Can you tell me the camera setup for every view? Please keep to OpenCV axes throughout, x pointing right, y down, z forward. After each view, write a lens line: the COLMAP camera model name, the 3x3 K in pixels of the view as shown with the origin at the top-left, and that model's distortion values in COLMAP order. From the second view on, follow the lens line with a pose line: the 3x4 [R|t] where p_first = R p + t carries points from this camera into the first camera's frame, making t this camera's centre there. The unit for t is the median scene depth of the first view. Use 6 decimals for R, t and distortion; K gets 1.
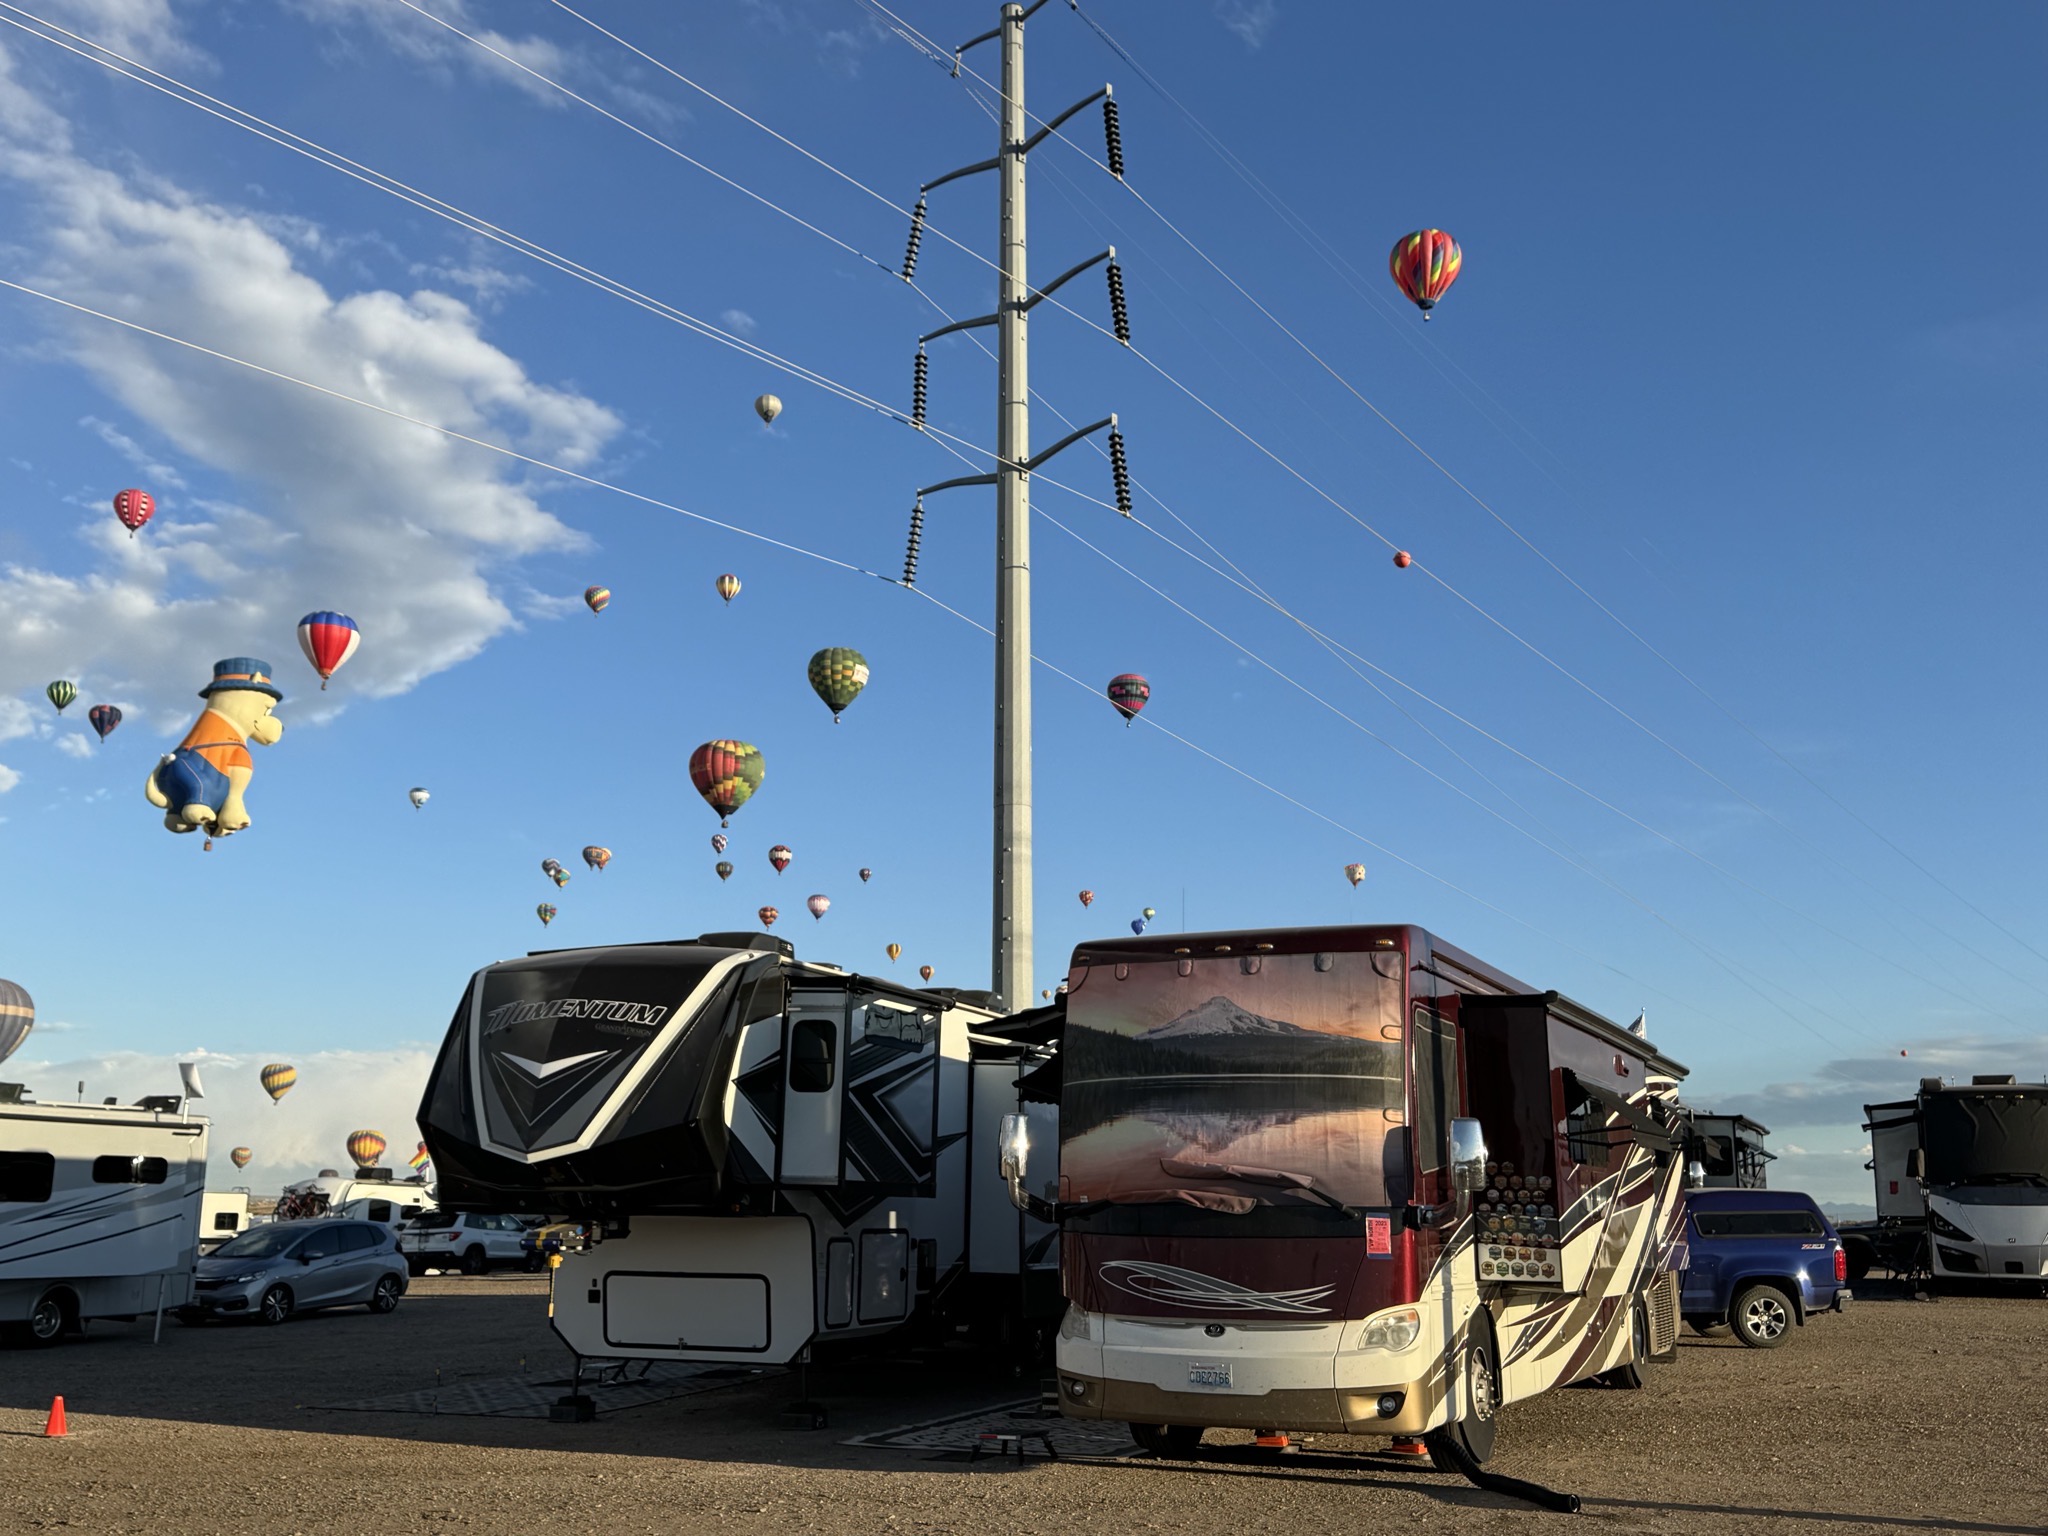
lens RADIAL K [[1974.6, 0, 1024.0], [0, 1974.6, 768.0], [0, 0, 1]] dist [0.162090, -0.304604]
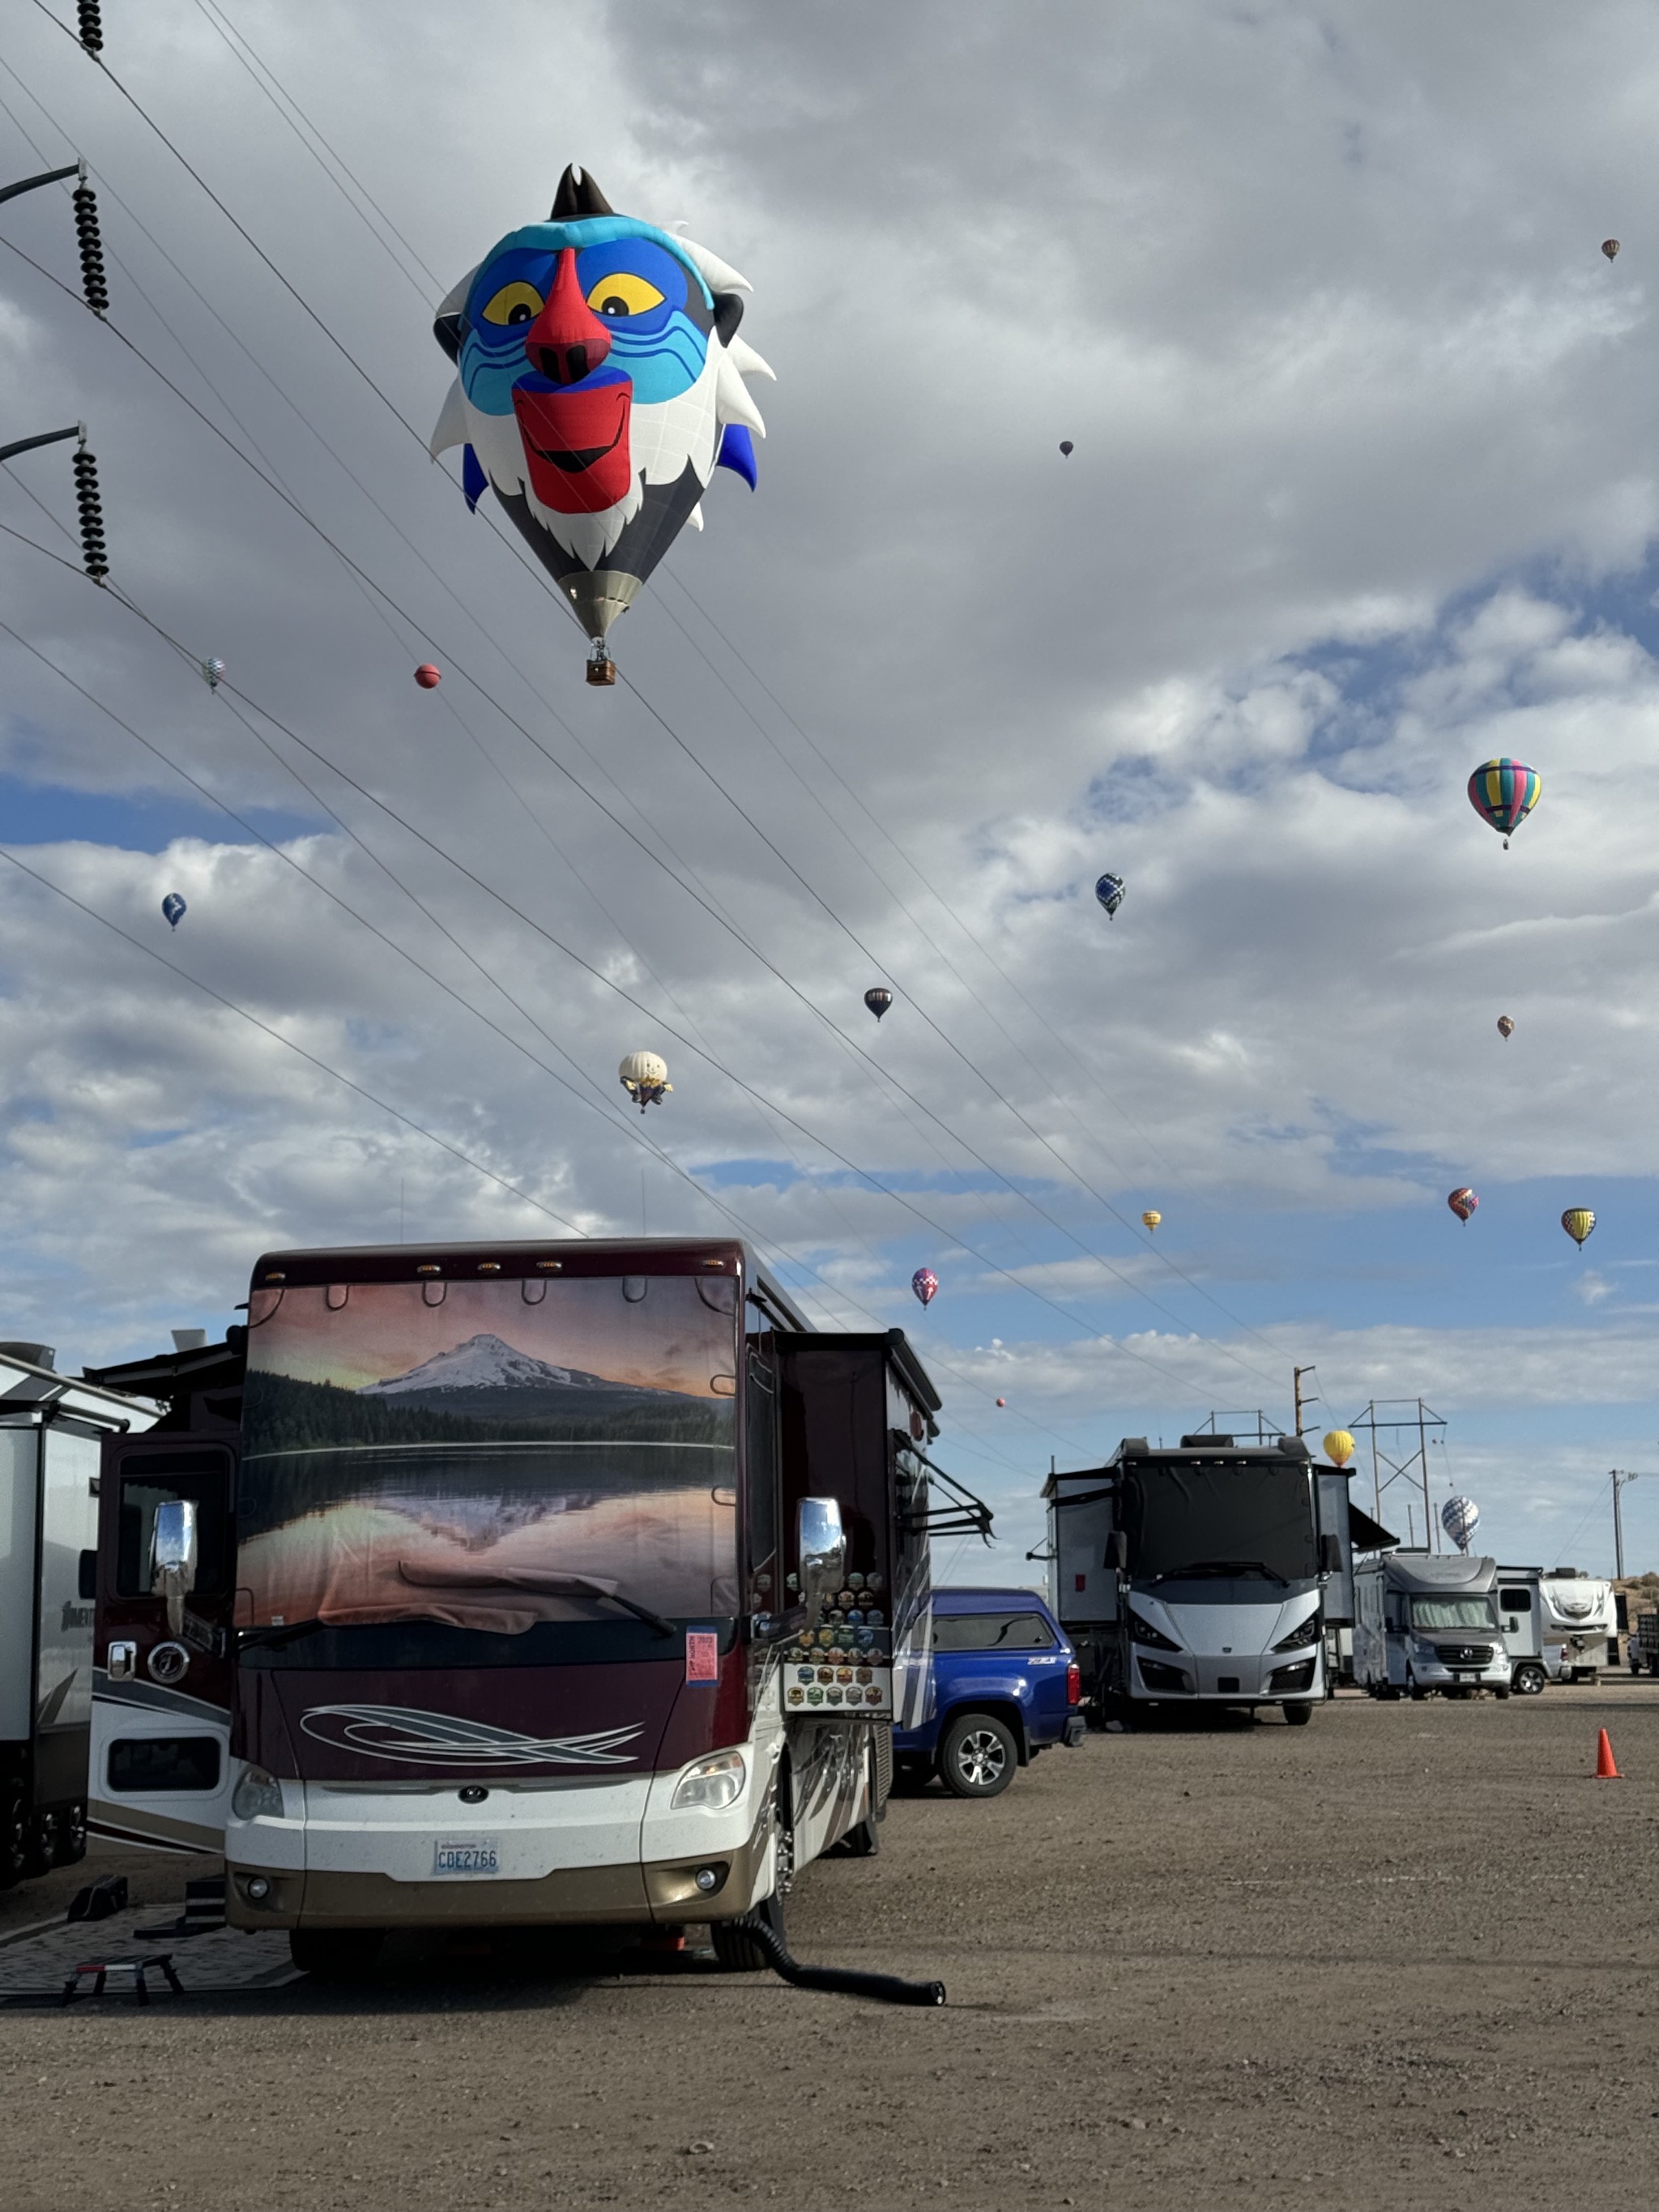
lens RADIAL K [[3007.1, 0, 829.5], [0, 3007.1, 1106.0], [0, 0, 1]] dist [0.170261, -0.287646]
pose [[0.935958, 0.039233, 0.349919, -0.161765], [-0.054413, 0.997951, 0.033652, -0.009735], [-0.347882, -0.050538, 0.936175, -0.054209]]
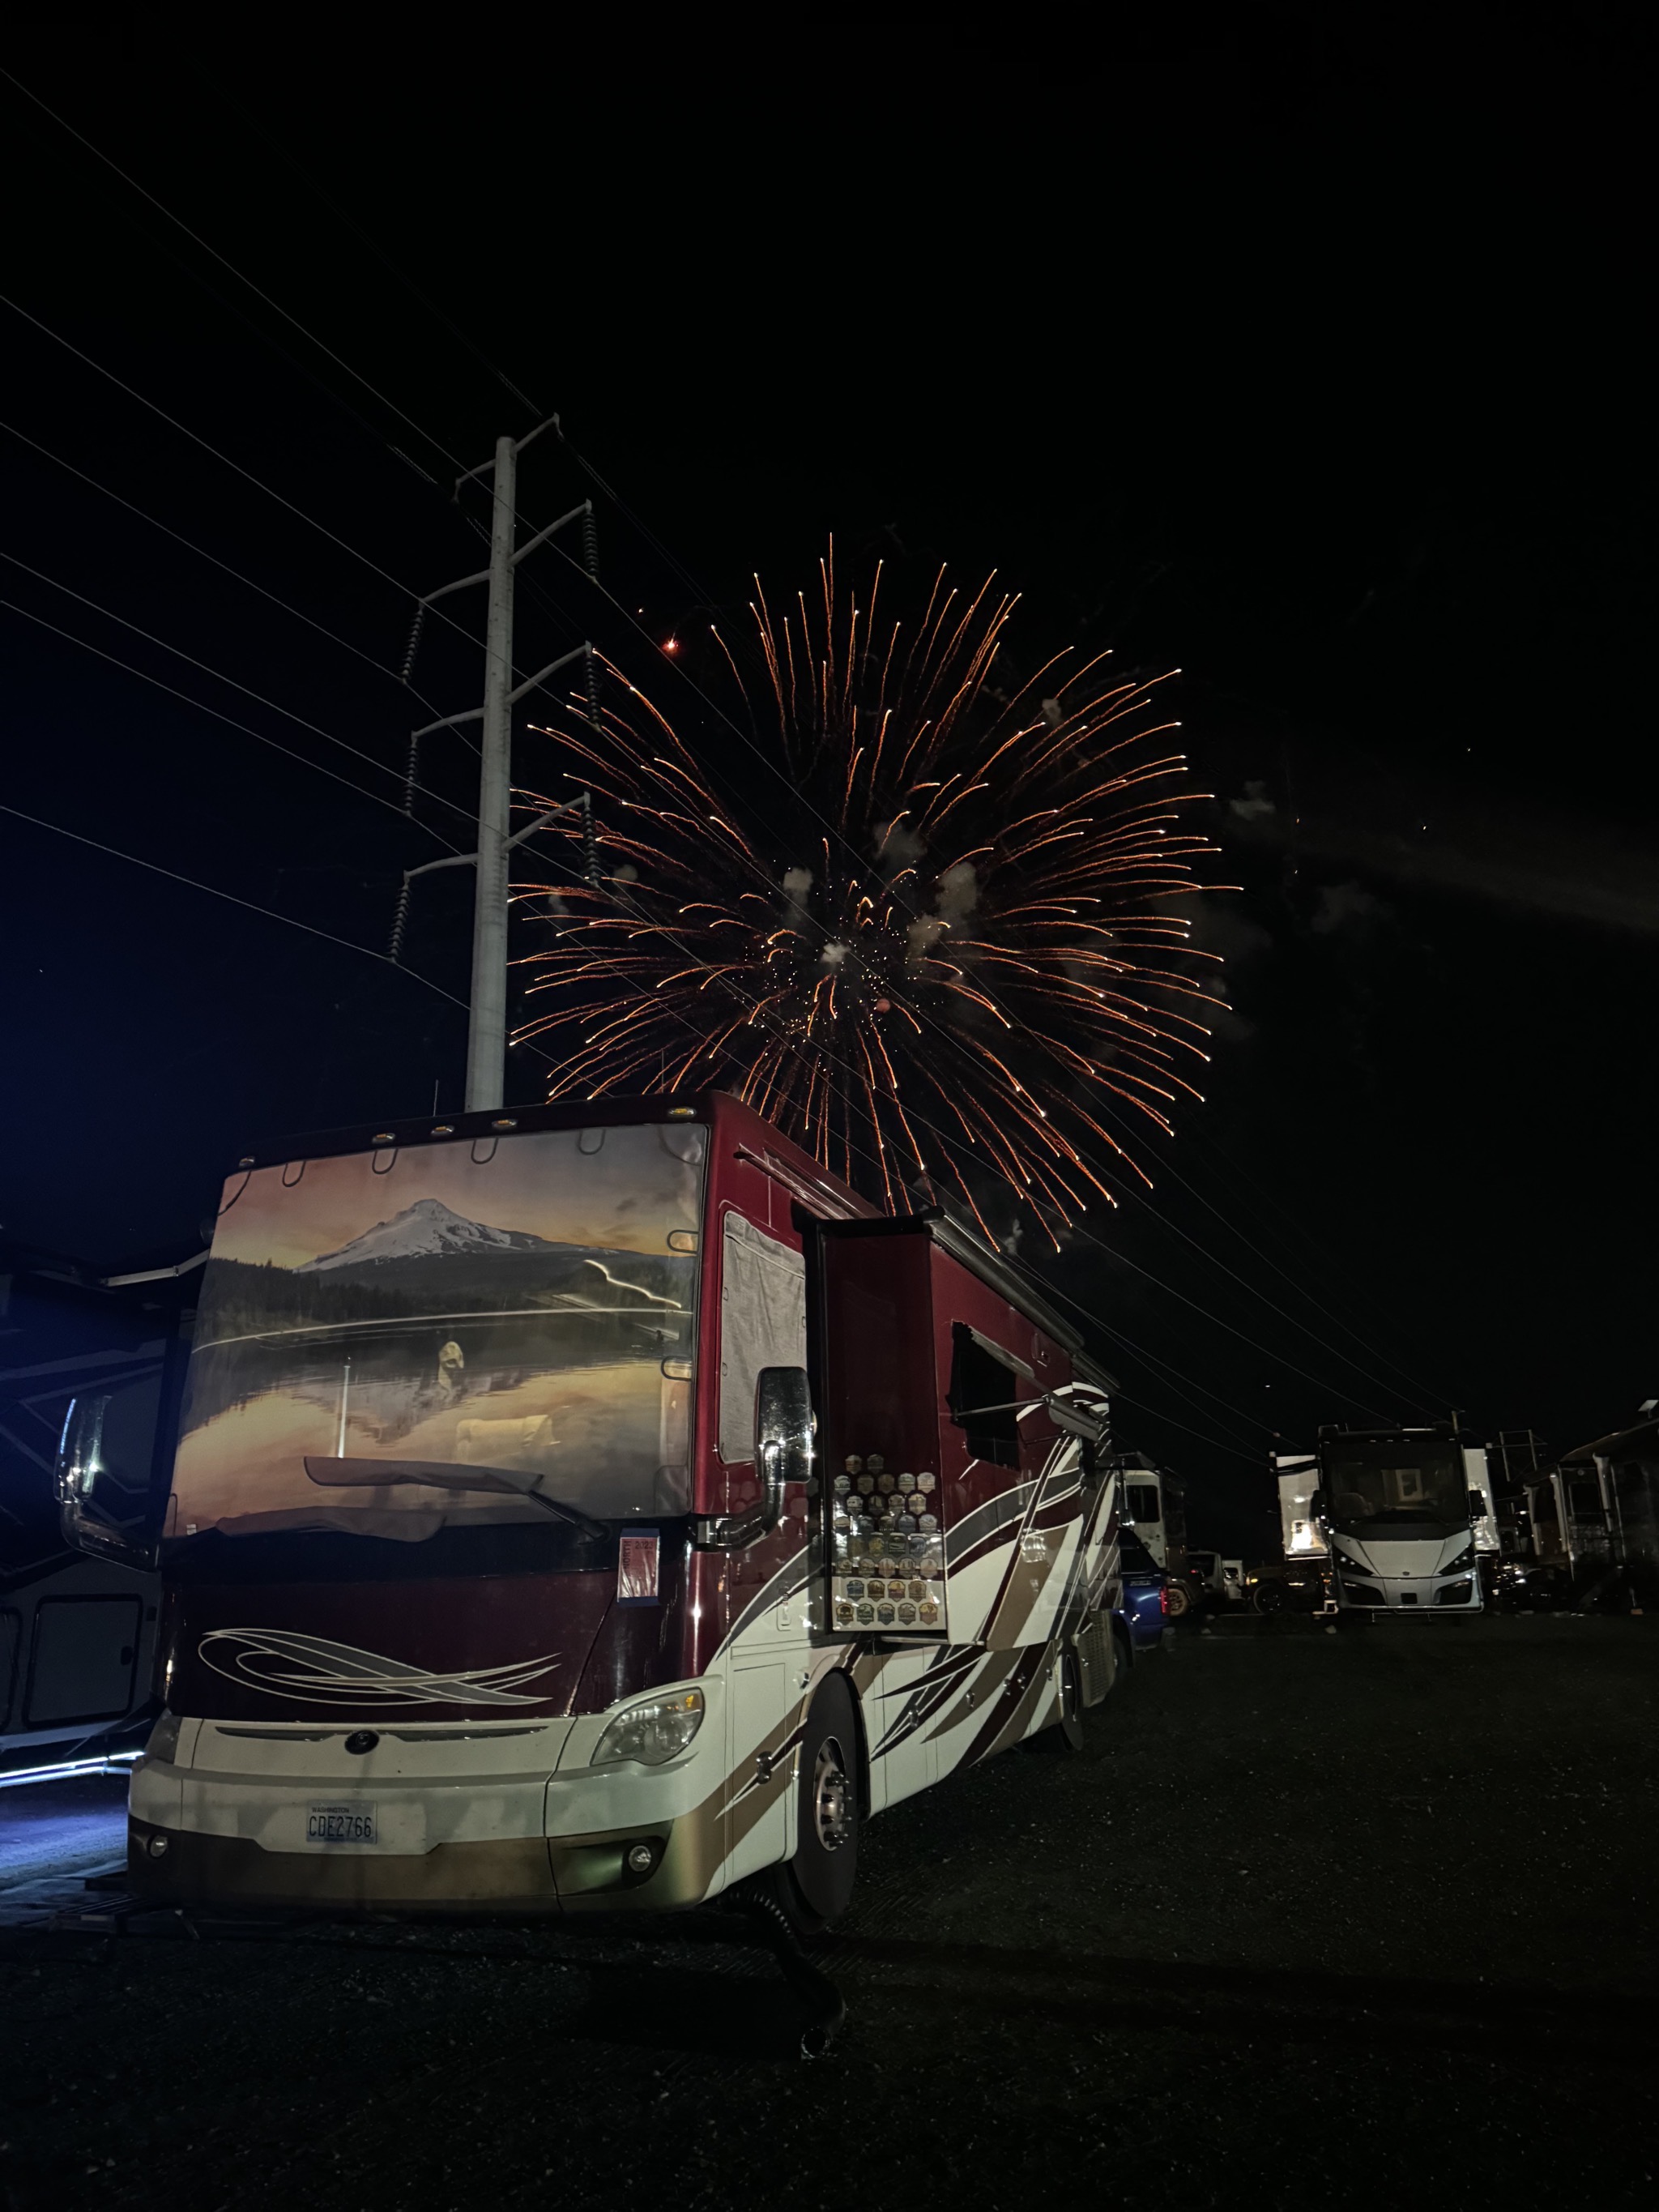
lens RADIAL K [[1533.2, 0, 850.0], [0, 1533.2, 1096.4], [0, 0, 1]] dist [0.146967, -0.294930]
pose [[0.988668, 0.014911, 0.149376, 0.151554], [-0.002275, 0.996429, -0.084404, 0.118715], [-0.150101, 0.083108, 0.985171, 0.463978]]
